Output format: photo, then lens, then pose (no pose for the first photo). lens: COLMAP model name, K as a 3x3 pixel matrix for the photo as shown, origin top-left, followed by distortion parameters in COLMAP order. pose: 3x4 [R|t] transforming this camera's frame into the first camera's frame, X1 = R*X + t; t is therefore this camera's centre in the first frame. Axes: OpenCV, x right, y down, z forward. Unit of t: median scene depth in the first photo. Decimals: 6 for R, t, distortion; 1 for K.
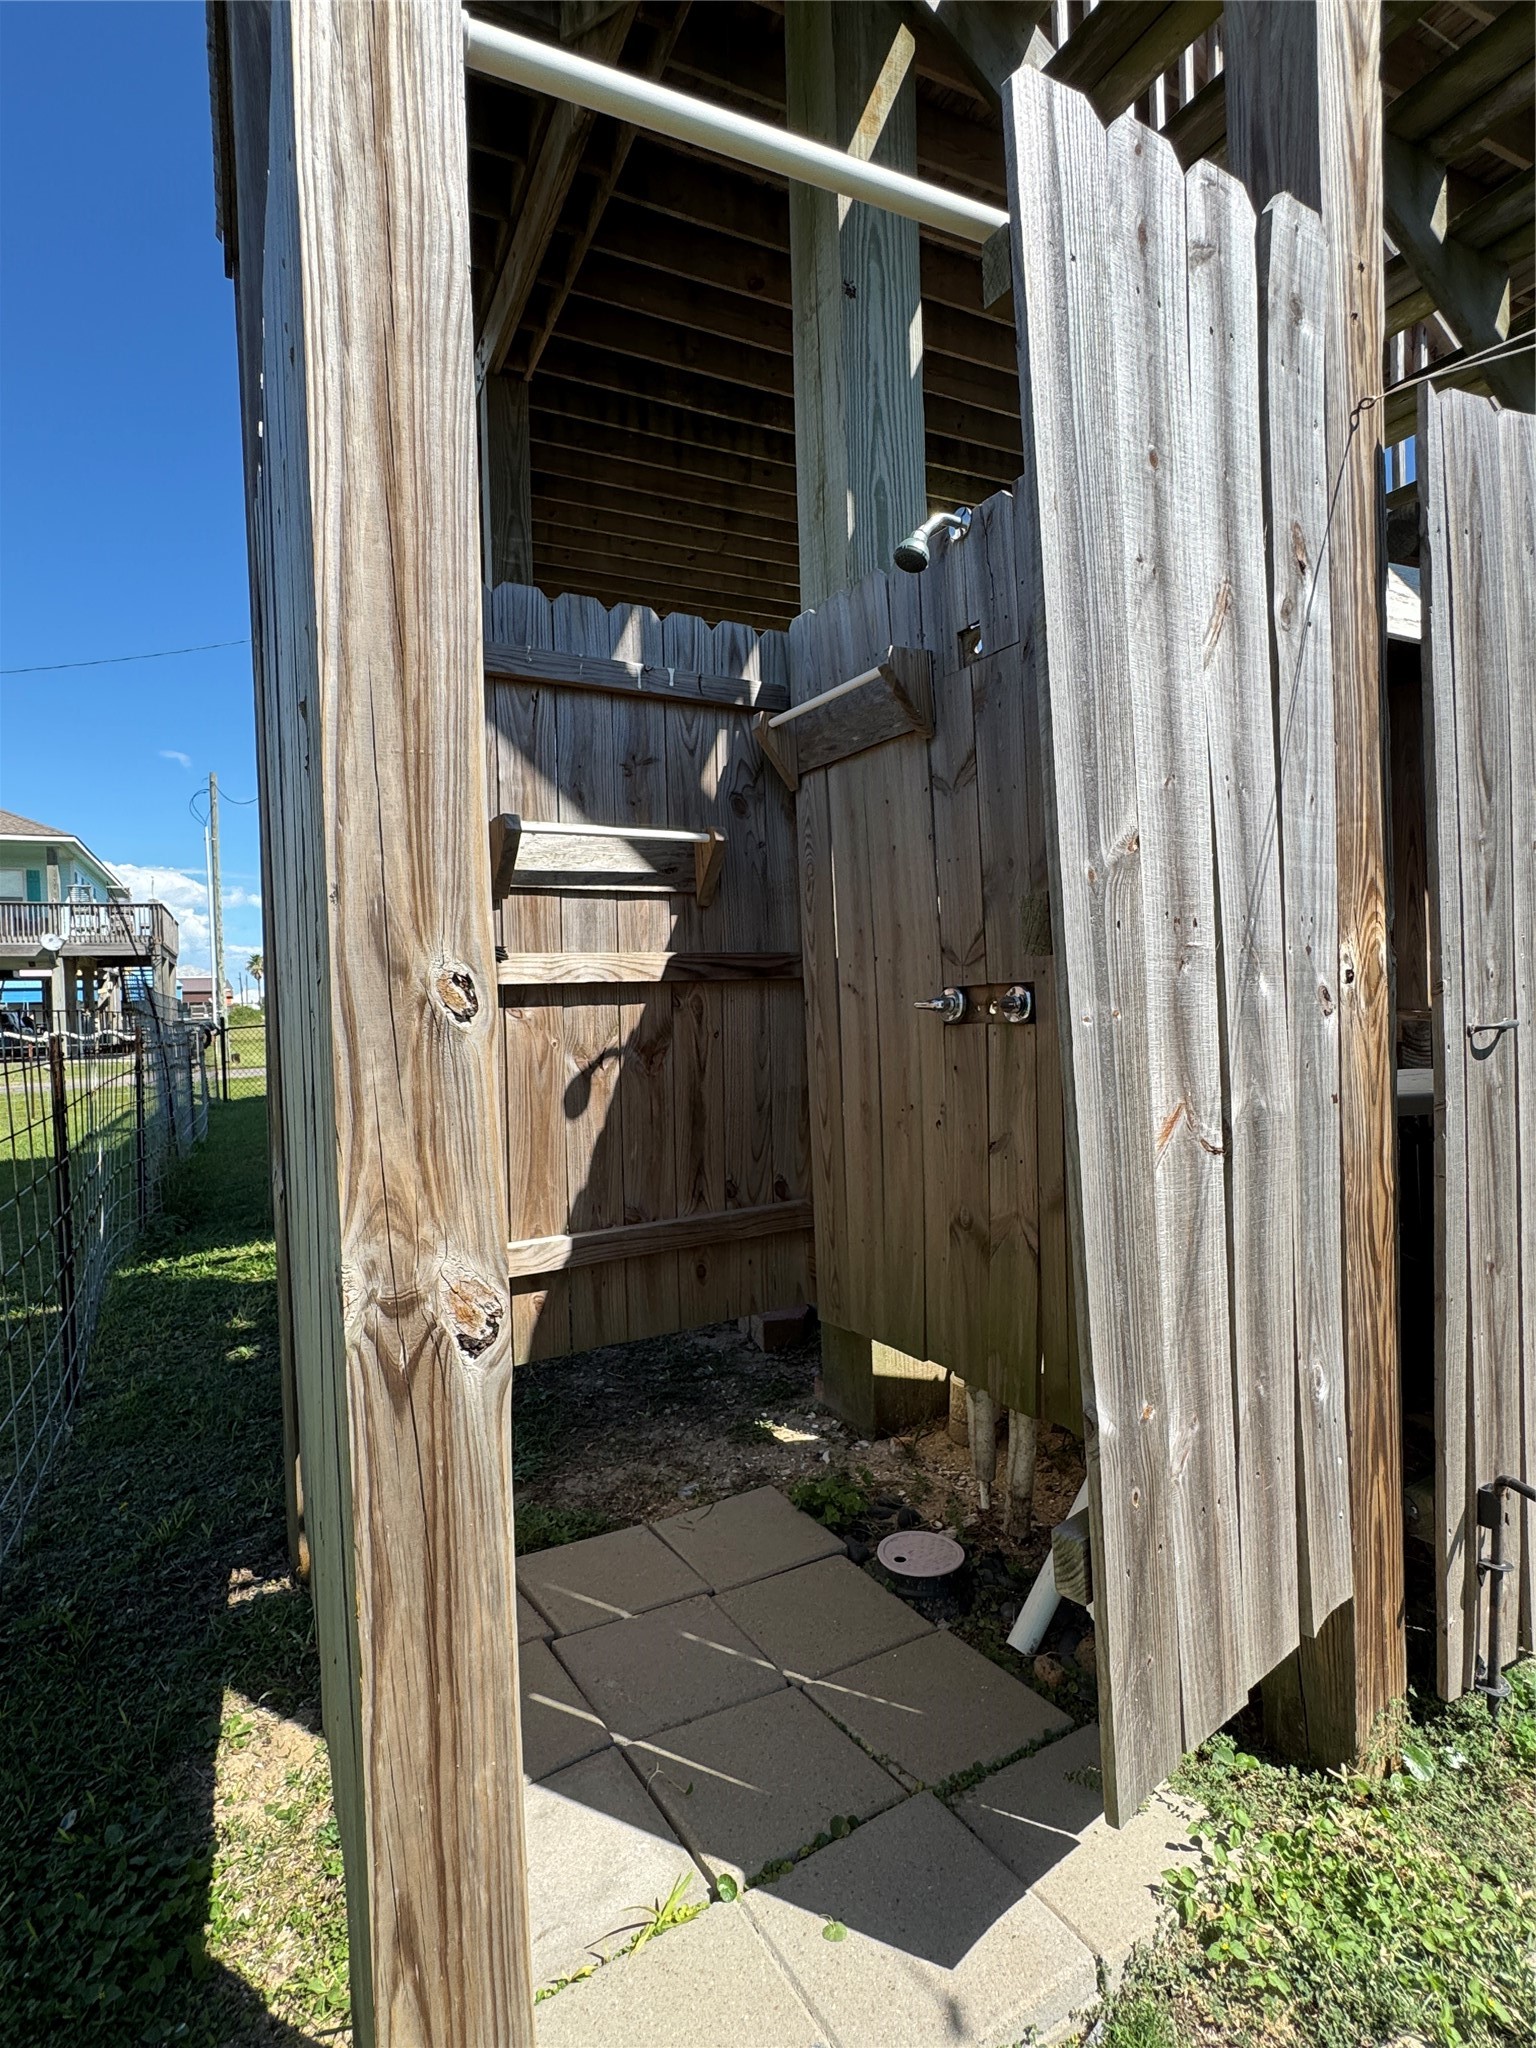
lens RADIAL K [[1025.0, 0, 766.1], [0, 1025.0, 1022.2], [0, 0, 1]] dist [-0.011387, 0.003078]
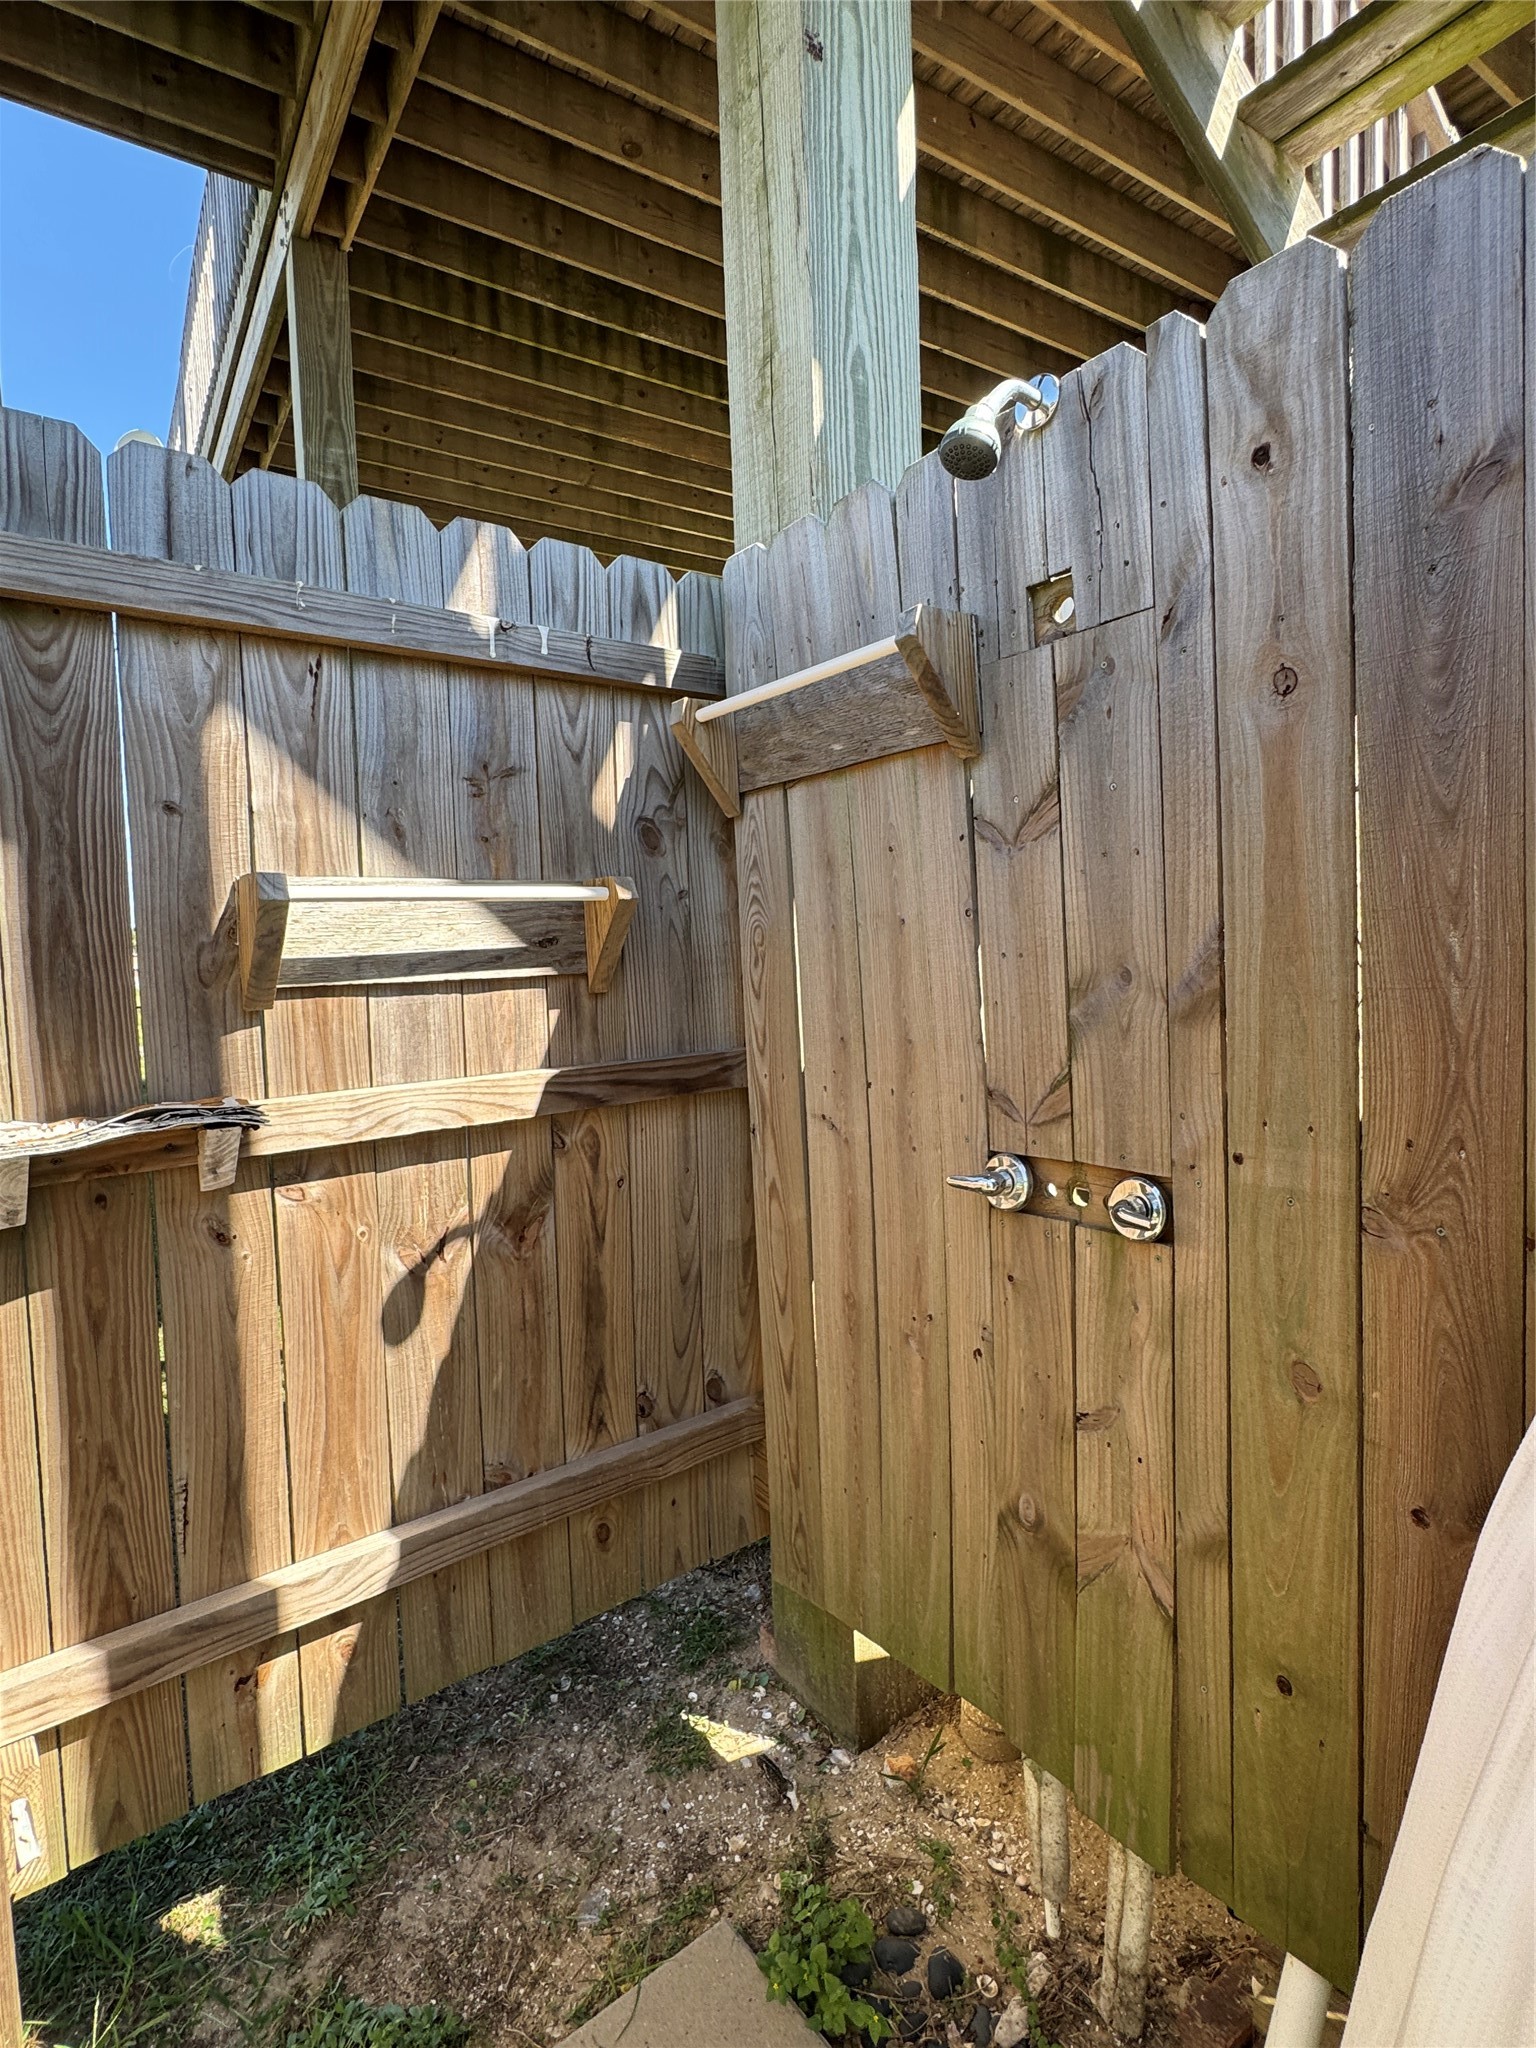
lens RADIAL K [[1025.0, 0, 768.3], [0, 1025.0, 1015.2], [0, 0, 1]] dist [-0.011387, 0.003078]
pose [[0.991368, -0.013451, 0.130420, -0.040978], [0.008953, 0.999347, 0.035012, -0.127244], [-0.130806, -0.033542, 0.990840, 0.349367]]
